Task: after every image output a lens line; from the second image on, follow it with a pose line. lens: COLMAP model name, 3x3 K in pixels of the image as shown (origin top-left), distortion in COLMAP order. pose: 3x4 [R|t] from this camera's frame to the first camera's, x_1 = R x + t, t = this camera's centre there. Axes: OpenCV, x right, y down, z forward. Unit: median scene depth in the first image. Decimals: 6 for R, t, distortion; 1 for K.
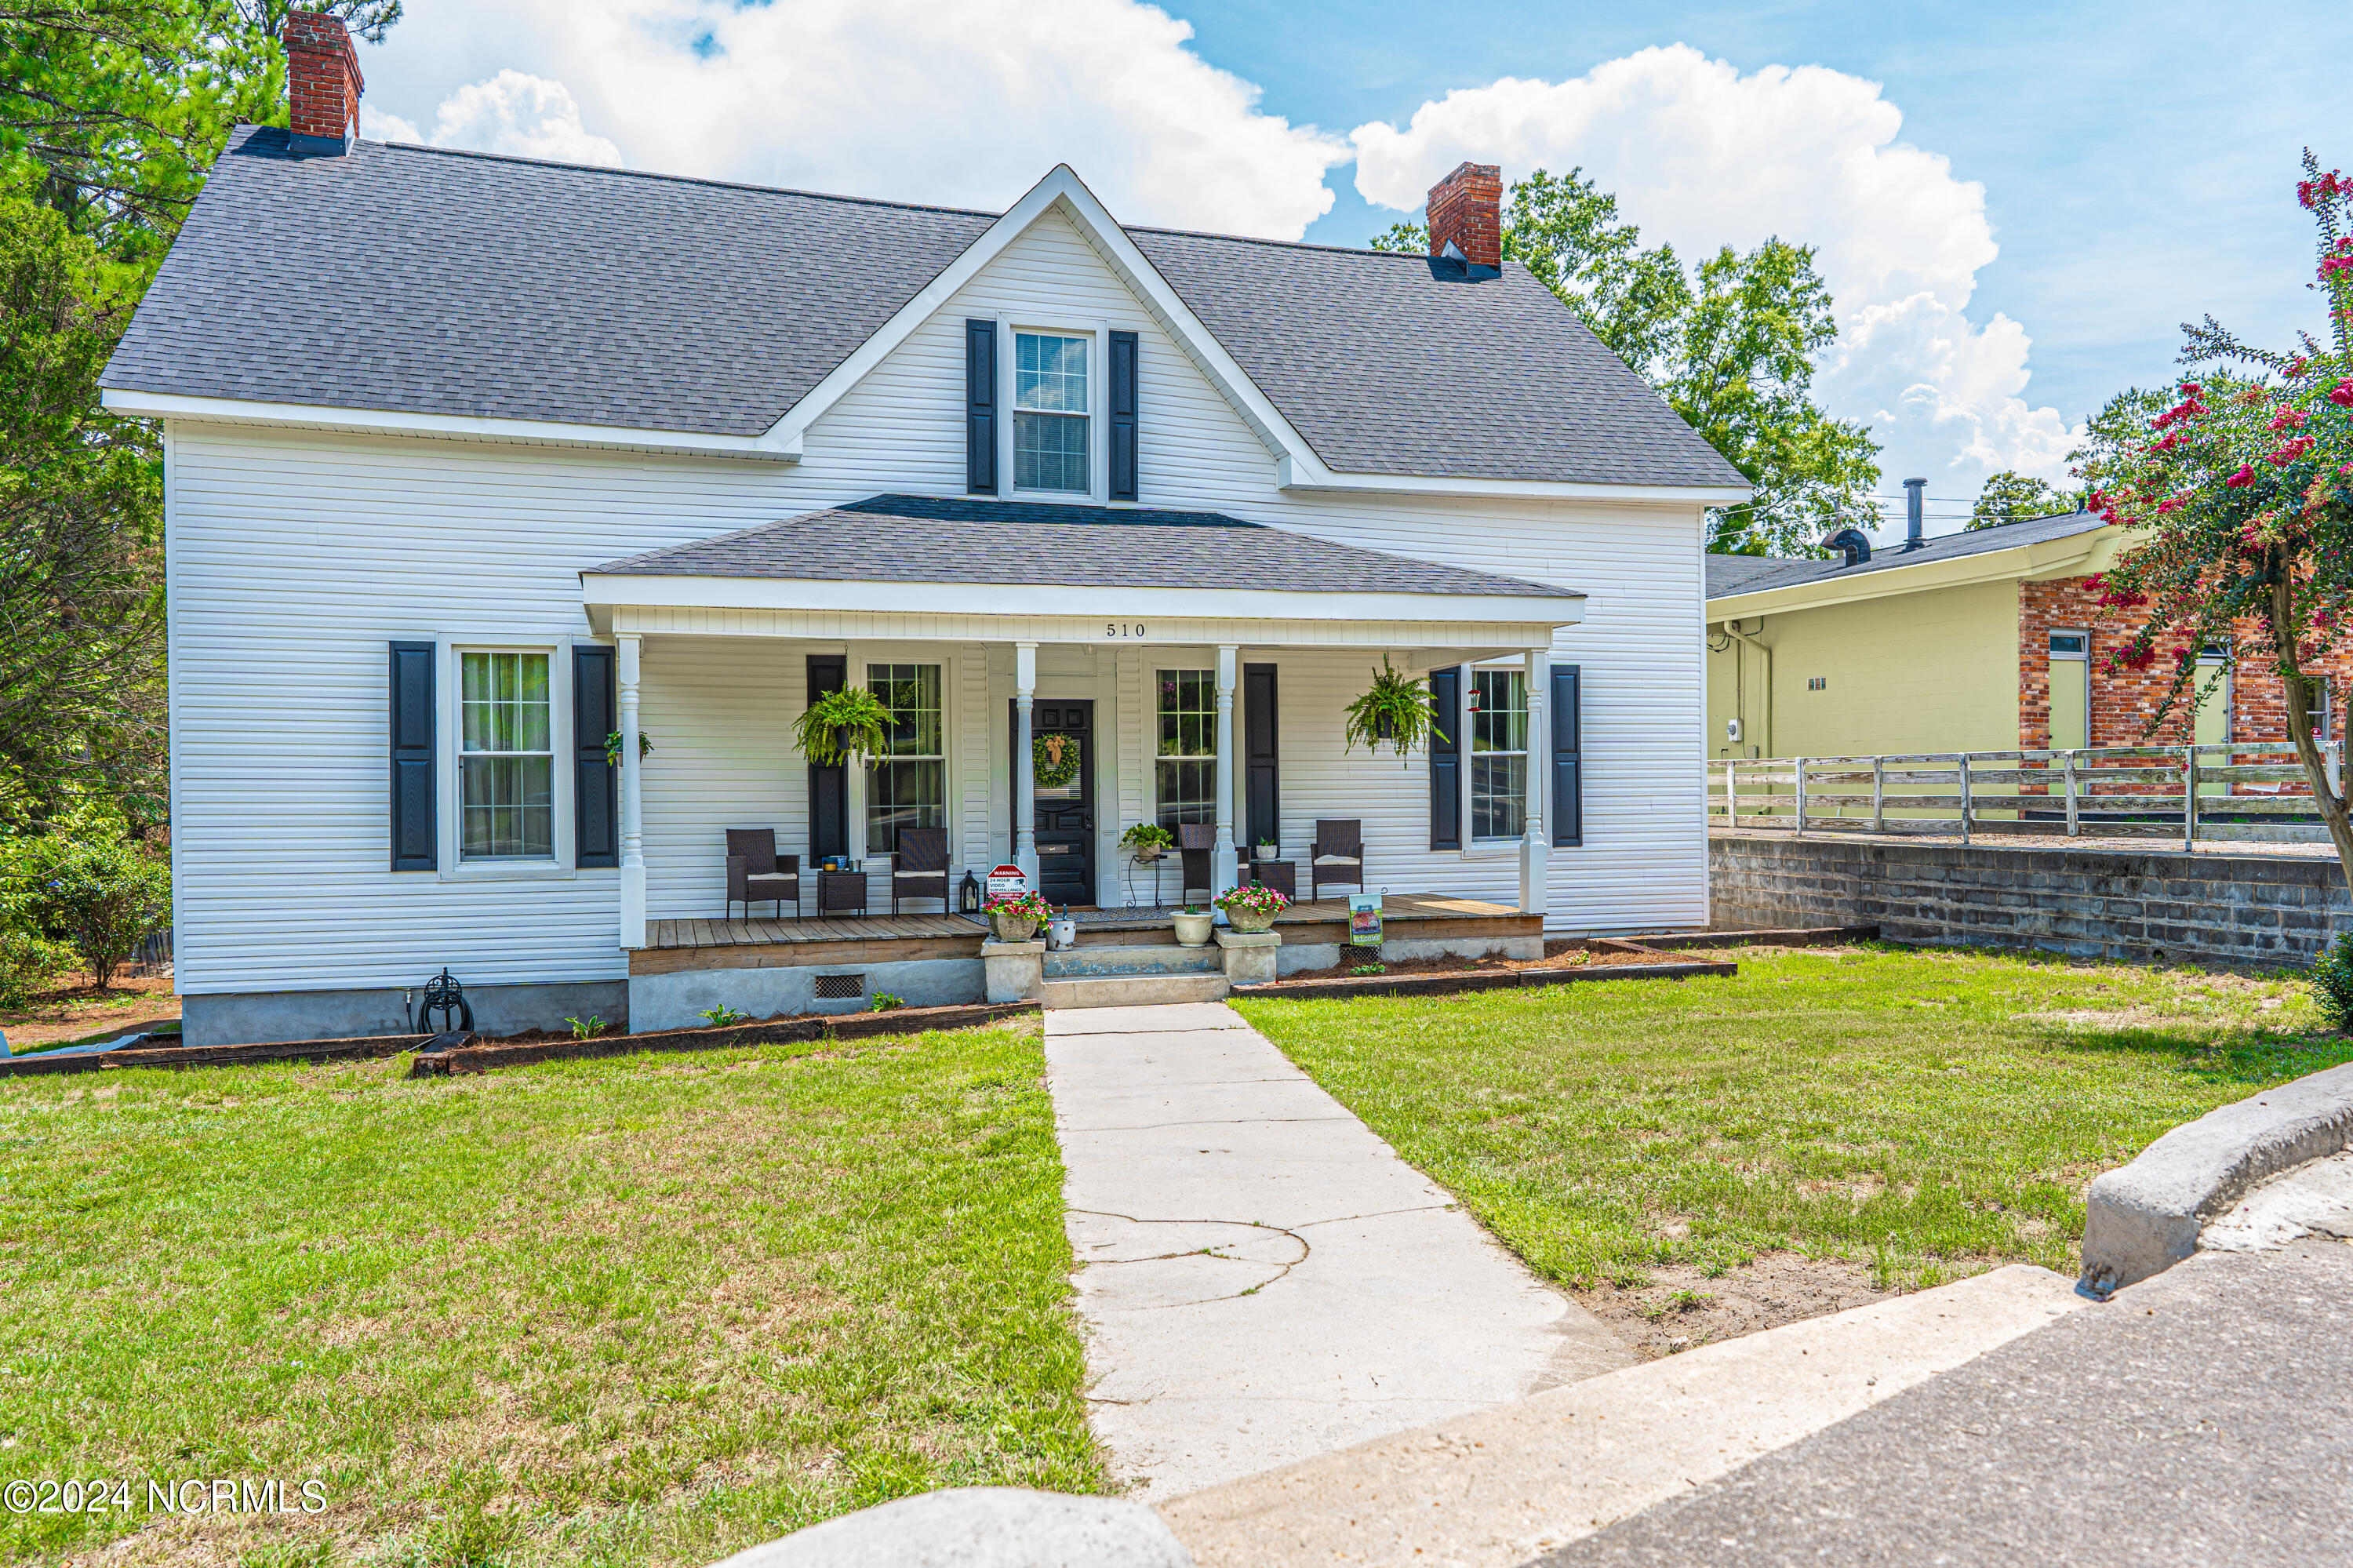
lens RADIAL K [[1606.4, 0, 1178.4], [0, 1606.4, 790.5], [0, 0, 1]] dist [0.000313, -0.000903]
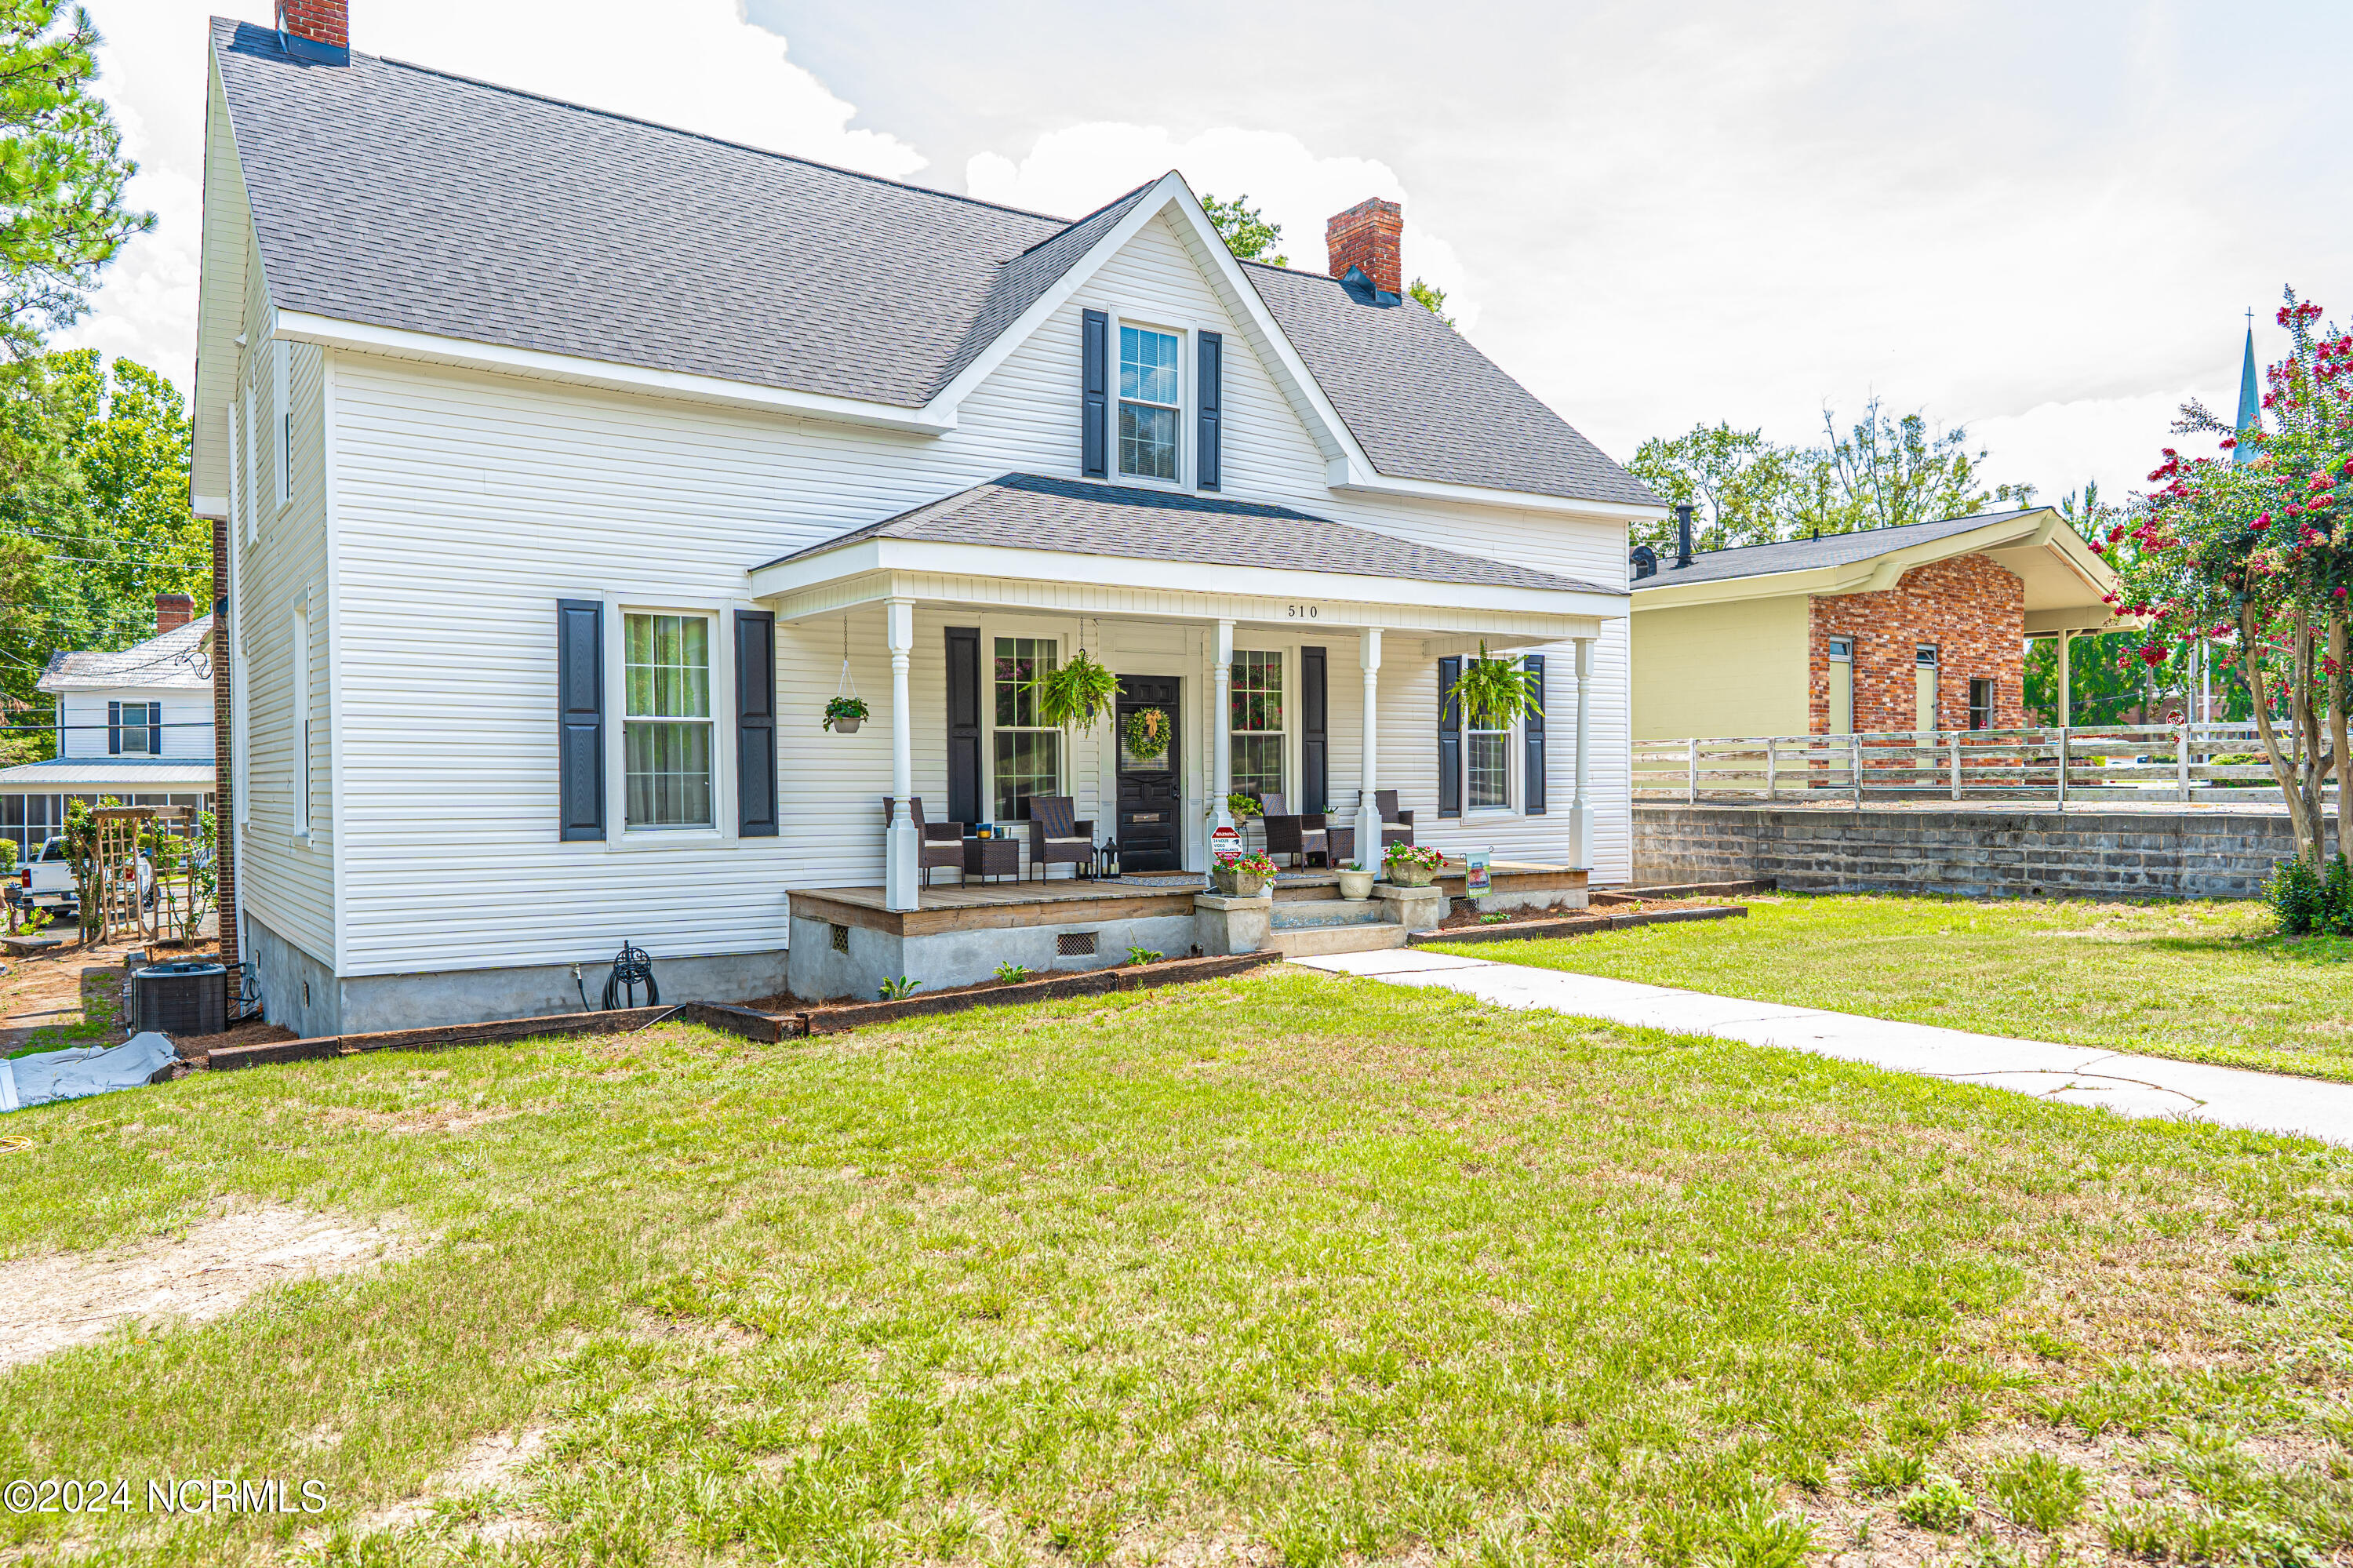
lens RADIAL K [[1606.4, 0, 1150.9], [0, 1606.4, 780.9], [0, 0, 1]] dist [0.000313, -0.000903]
pose [[0.955329, 0.000509, 0.295543, -0.418836], [0.000354, 0.999996, -0.002867, 0.016841], [-0.295543, 0.002844, 0.955325, -0.008755]]
